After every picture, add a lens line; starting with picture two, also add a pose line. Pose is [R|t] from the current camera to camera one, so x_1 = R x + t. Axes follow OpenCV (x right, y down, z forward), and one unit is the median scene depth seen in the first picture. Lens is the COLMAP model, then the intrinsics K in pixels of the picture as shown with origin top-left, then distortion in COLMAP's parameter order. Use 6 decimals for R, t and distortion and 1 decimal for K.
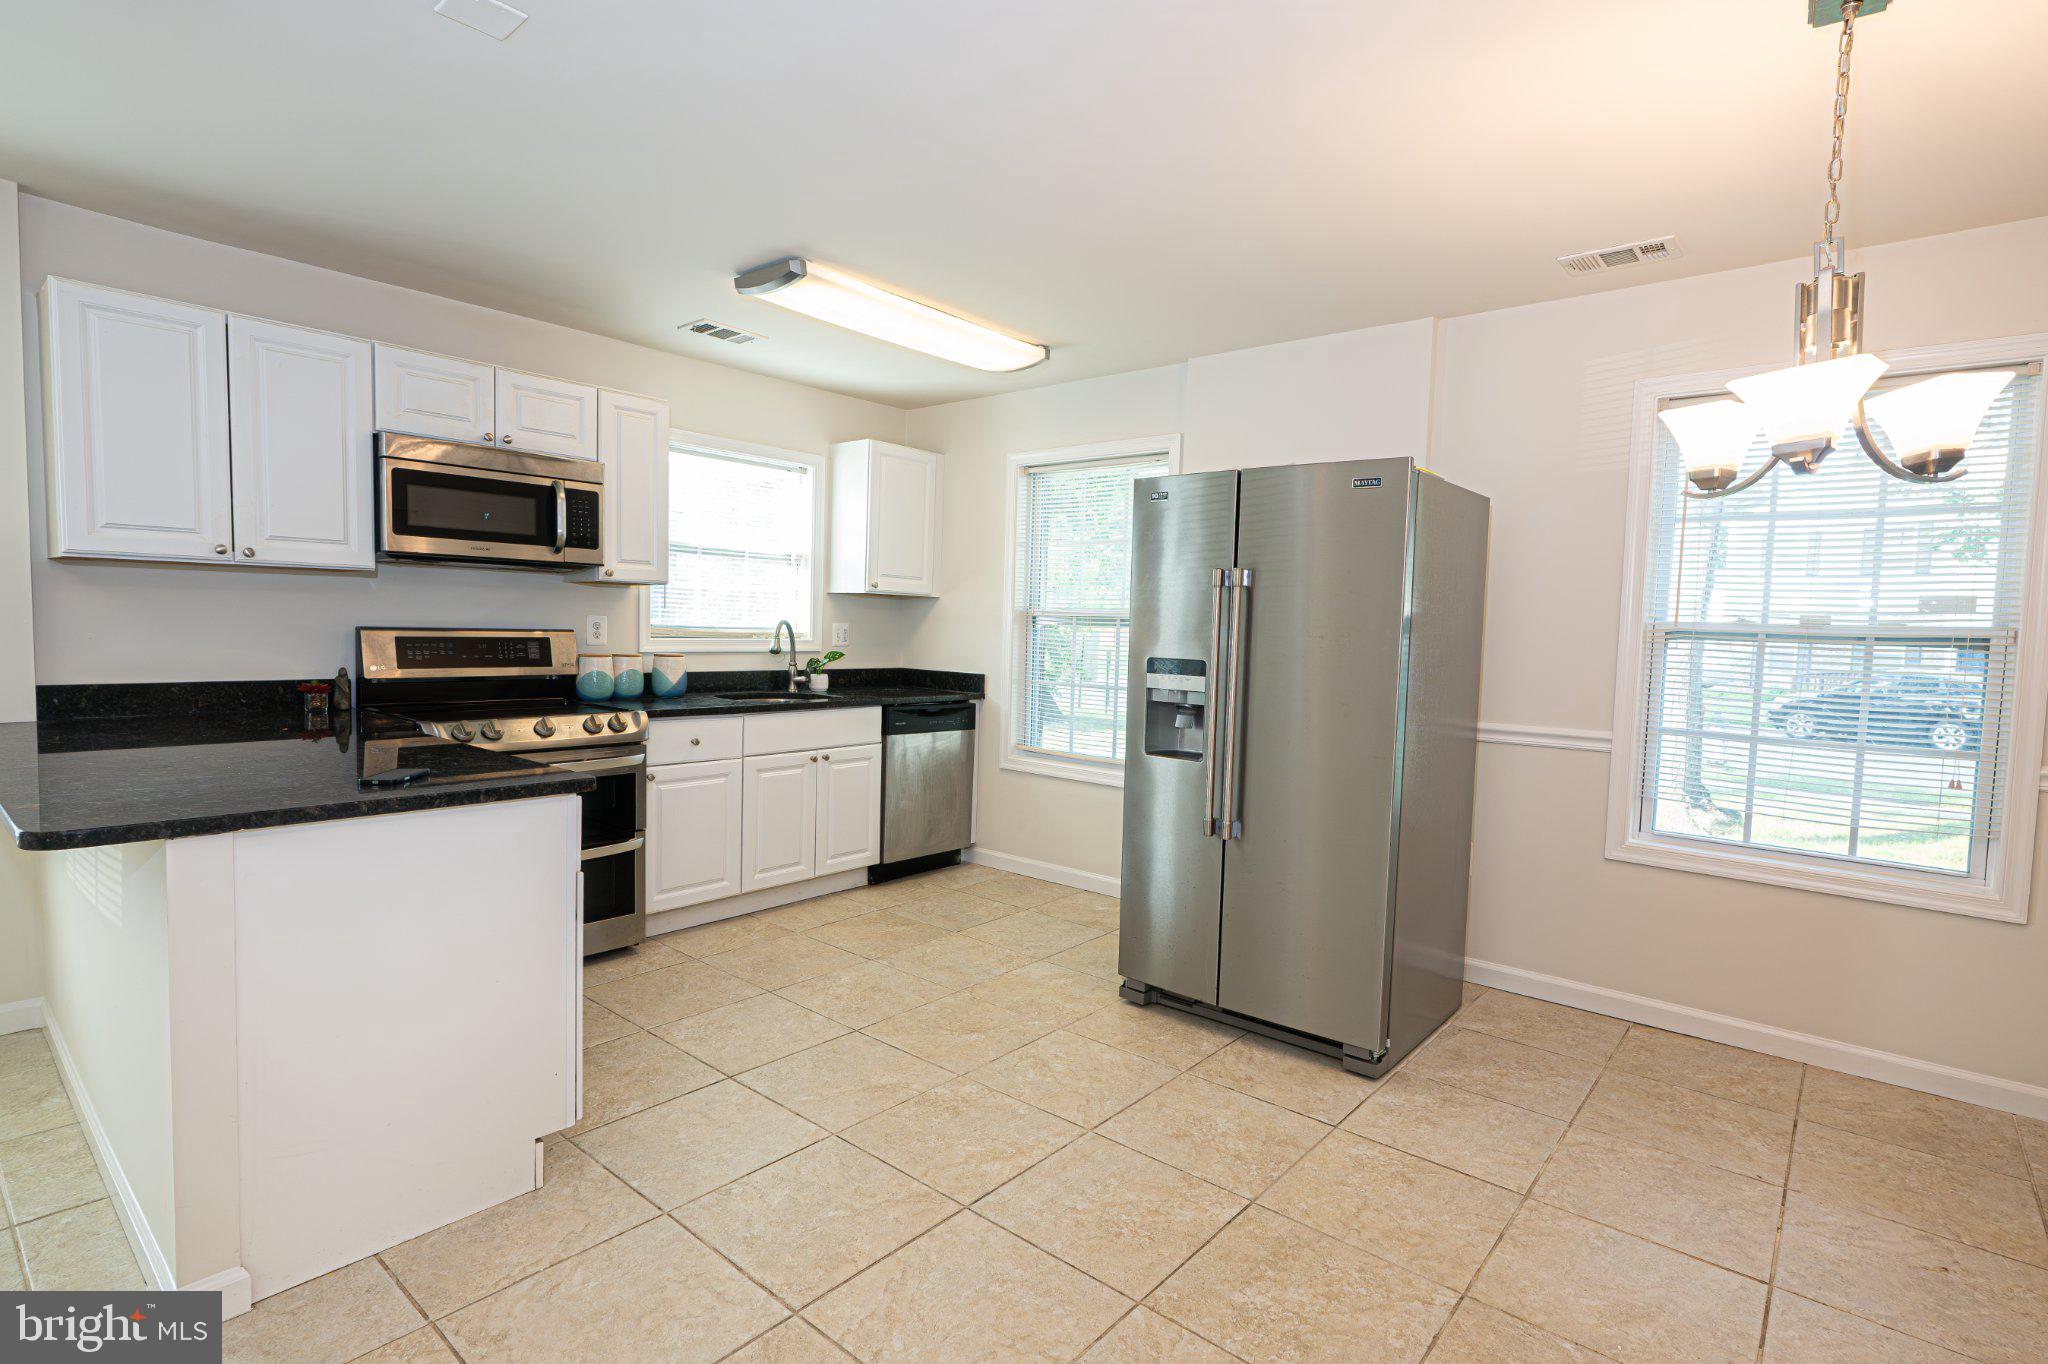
lens RADIAL K [[978.7, 0, 1024.0], [0, 978.7, 682.0], [0, 0, 1]] dist [0.000942, -0.000049]
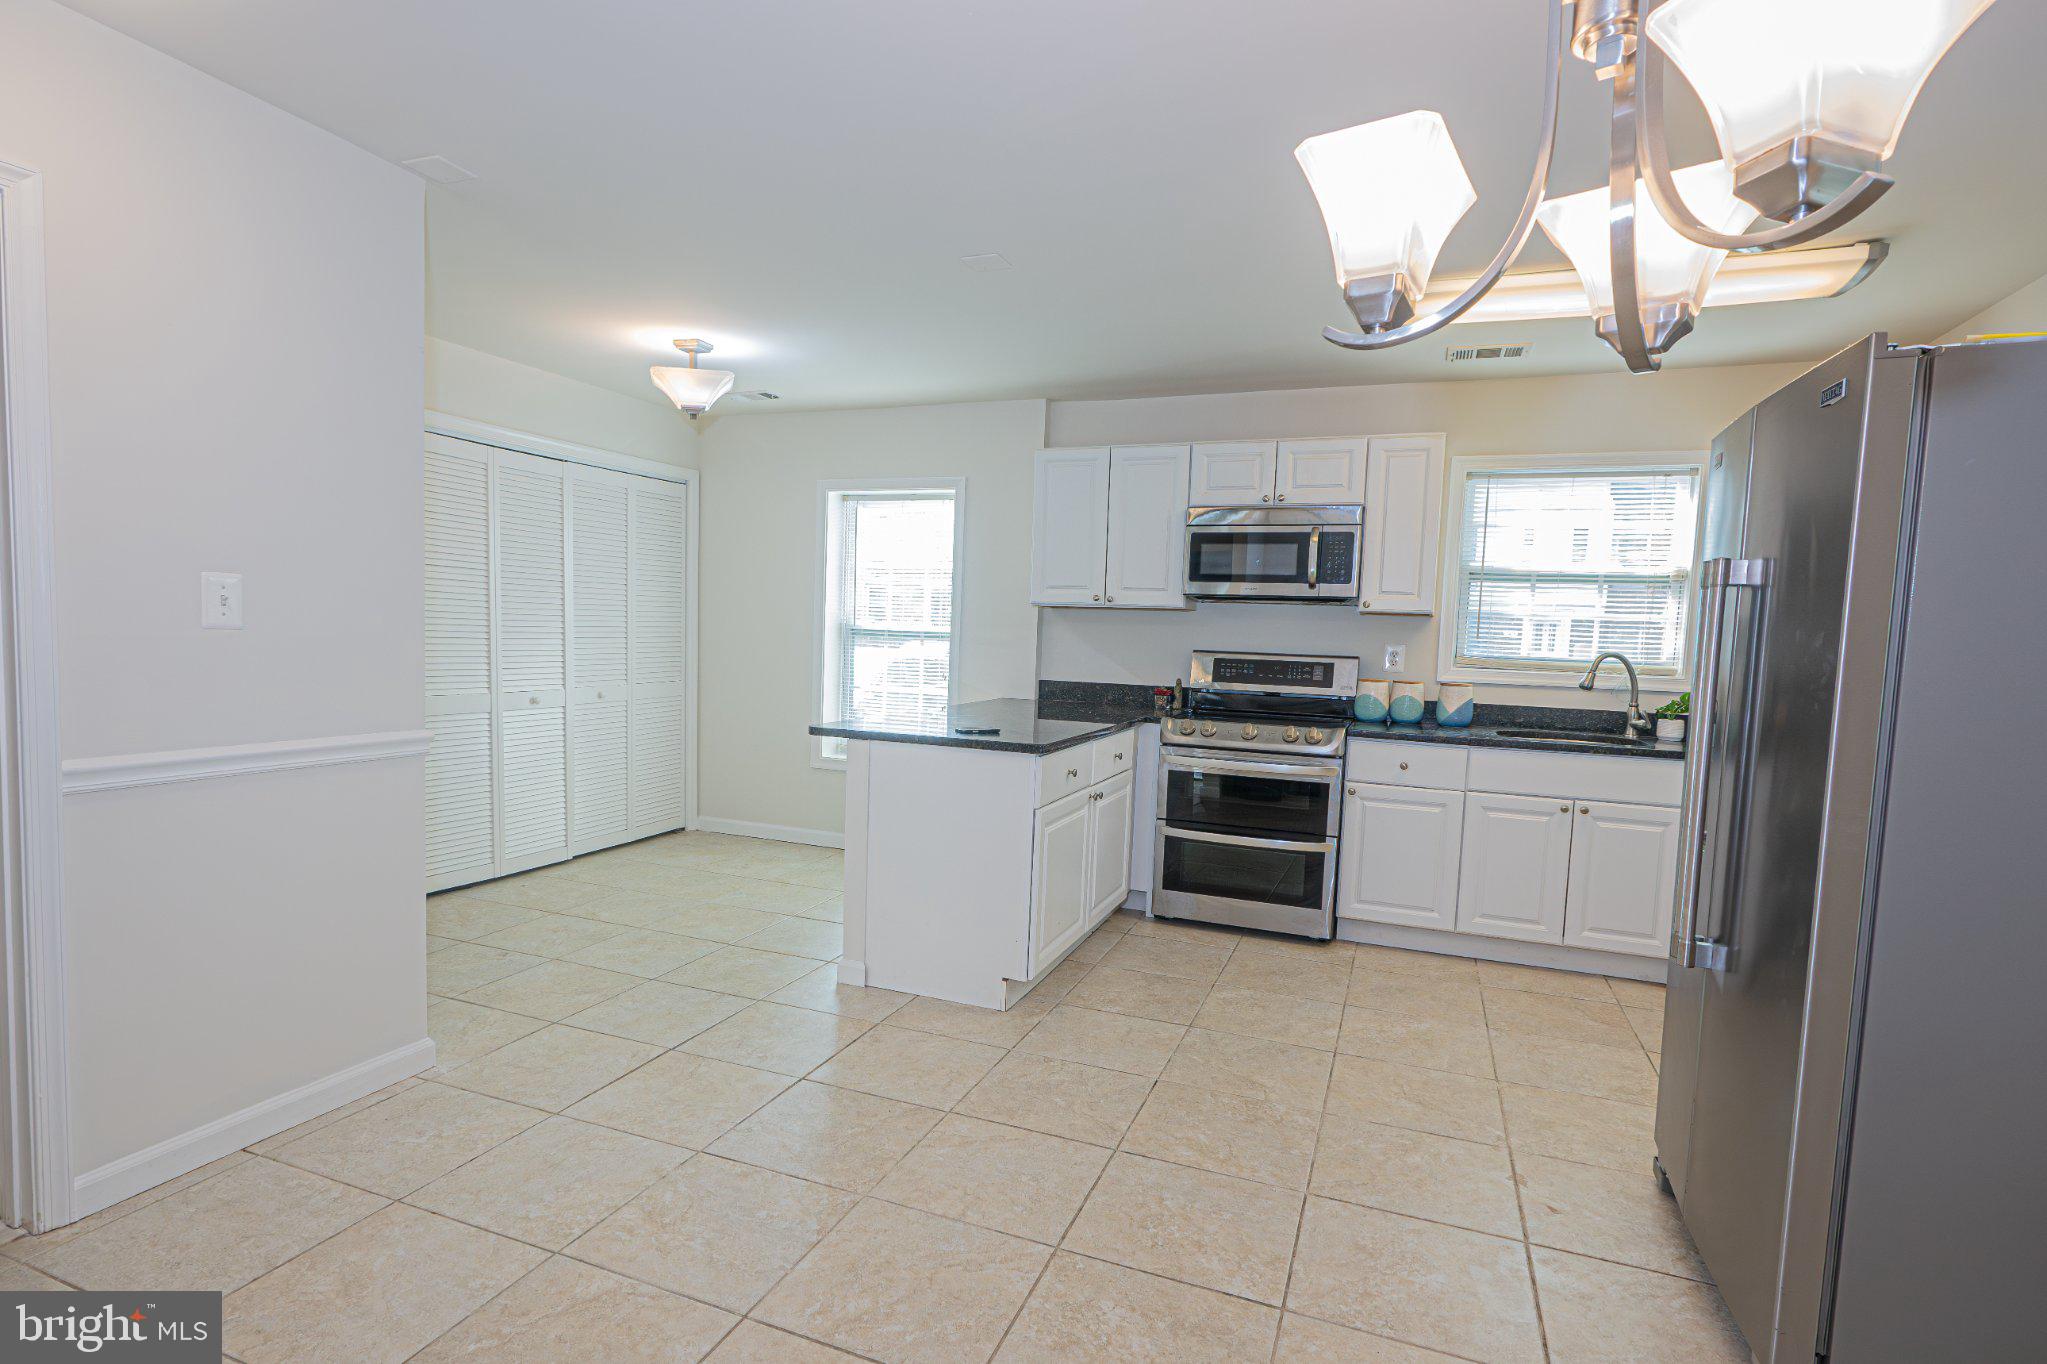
lens RADIAL K [[1044.0, 0, 1016.9], [0, 1044.0, 711.7], [0, 0, 1]] dist [-0.019803, 0.000024]
pose [[0.324970, 0.057357, -0.943983, 0.581000], [-0.081302, 0.996158, 0.032539, 0.002198], [0.942223, 0.066174, 0.328385, 0.268919]]
